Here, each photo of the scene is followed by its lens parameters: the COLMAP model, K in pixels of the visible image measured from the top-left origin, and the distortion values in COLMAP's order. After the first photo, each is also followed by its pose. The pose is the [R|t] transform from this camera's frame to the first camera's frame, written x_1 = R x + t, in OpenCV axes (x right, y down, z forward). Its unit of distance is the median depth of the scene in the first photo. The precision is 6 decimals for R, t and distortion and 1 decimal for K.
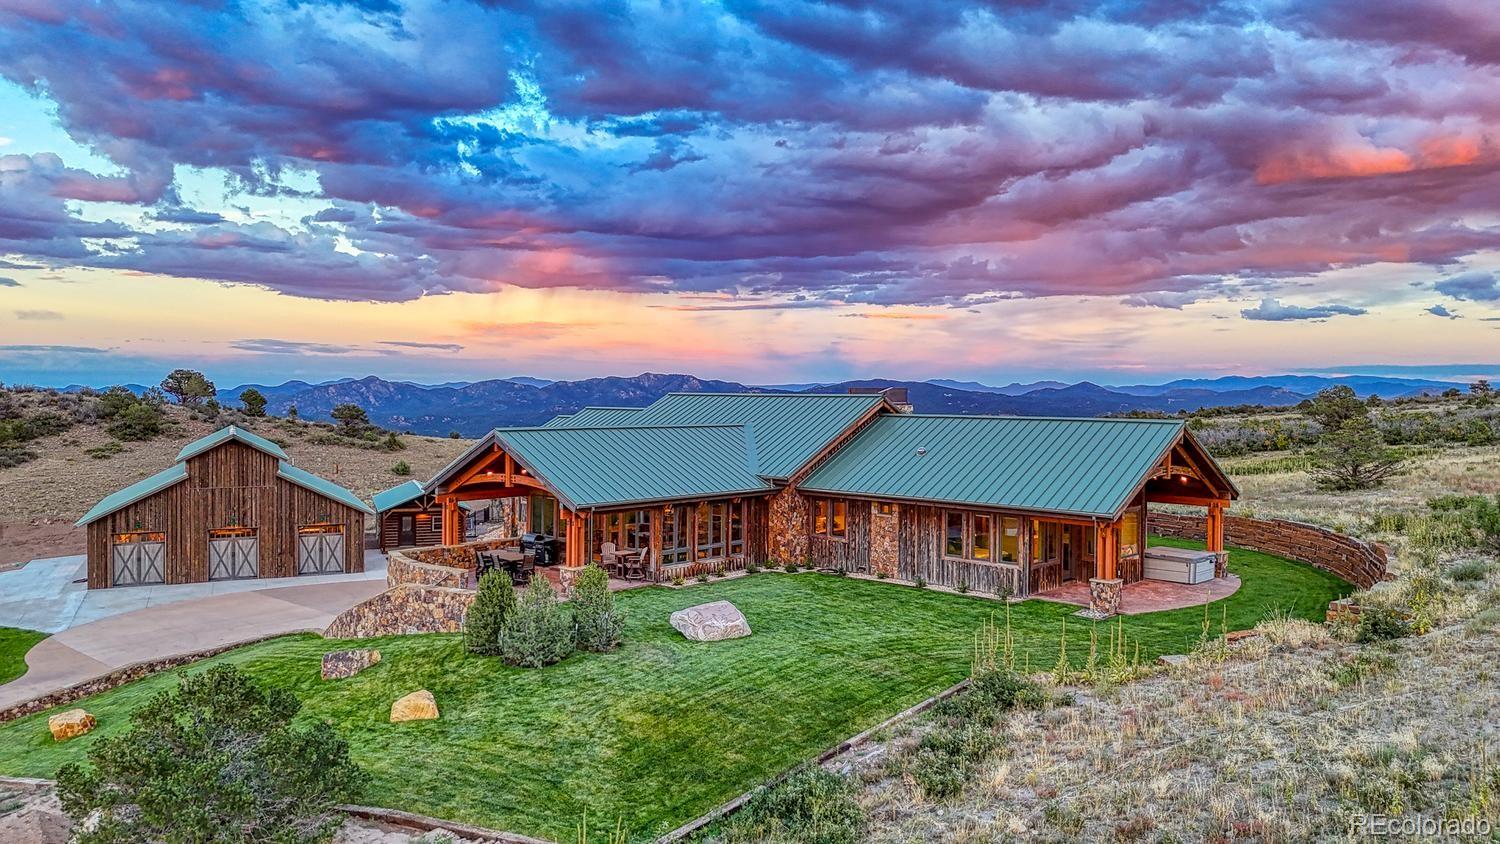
lens RADIAL K [[1135.5, 0, 748.0], [0, 1135.5, 464.0], [0, 0, 1]] dist [0.055852, -0.036546]
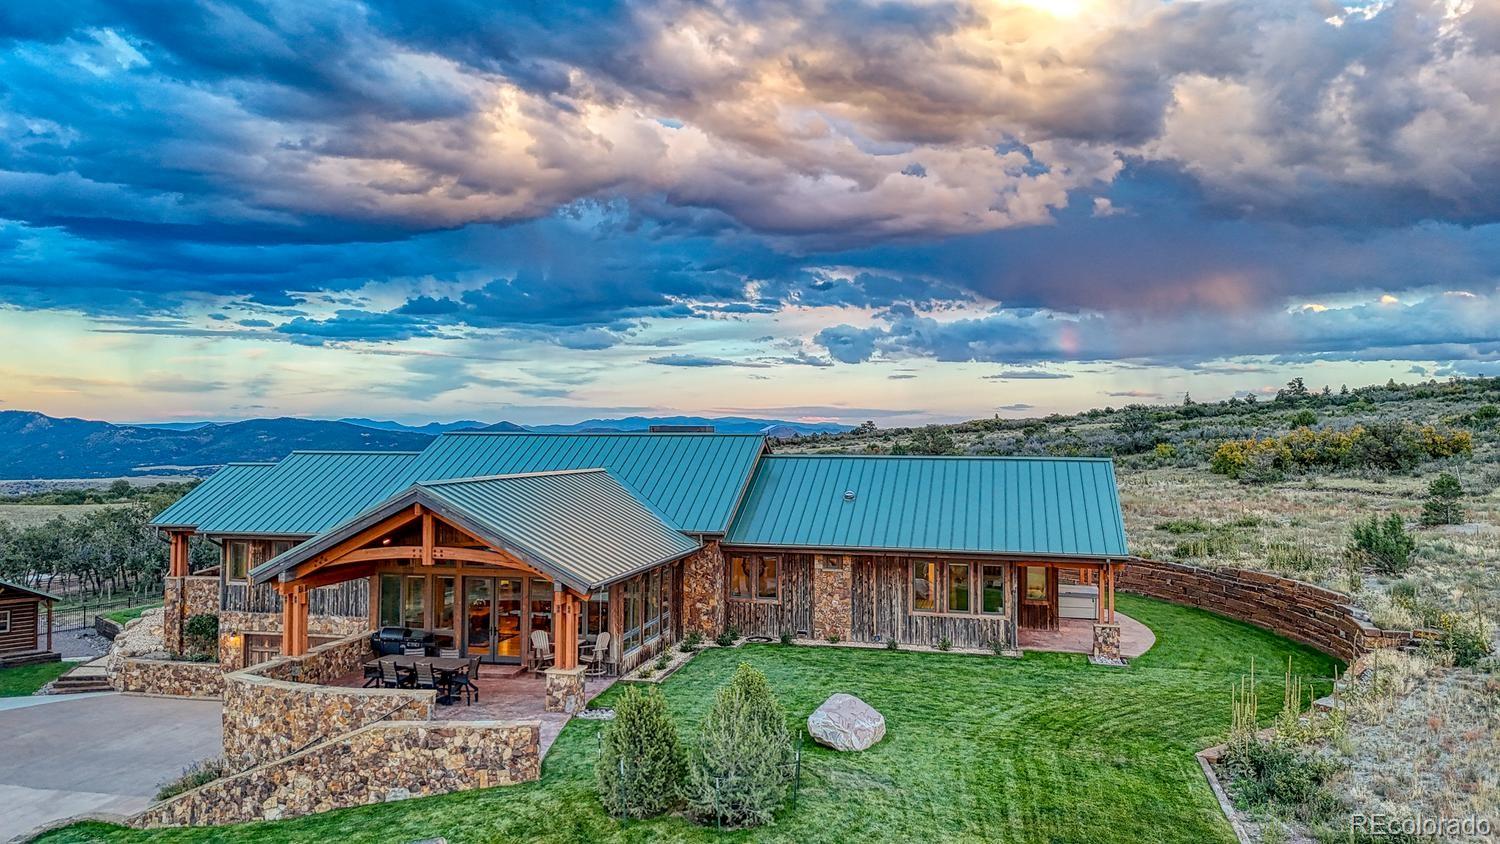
lens RADIAL K [[1135.5, 0, 749.2], [0, 1135.5, 427.1], [0, 0, 1]] dist [0.055852, -0.036546]
pose [[0.874401, -0.003918, 0.485189, -0.183083], [0.036259, 0.997699, -0.057289, -0.008524], [-0.483848, 0.067686, 0.872531, 0.130239]]
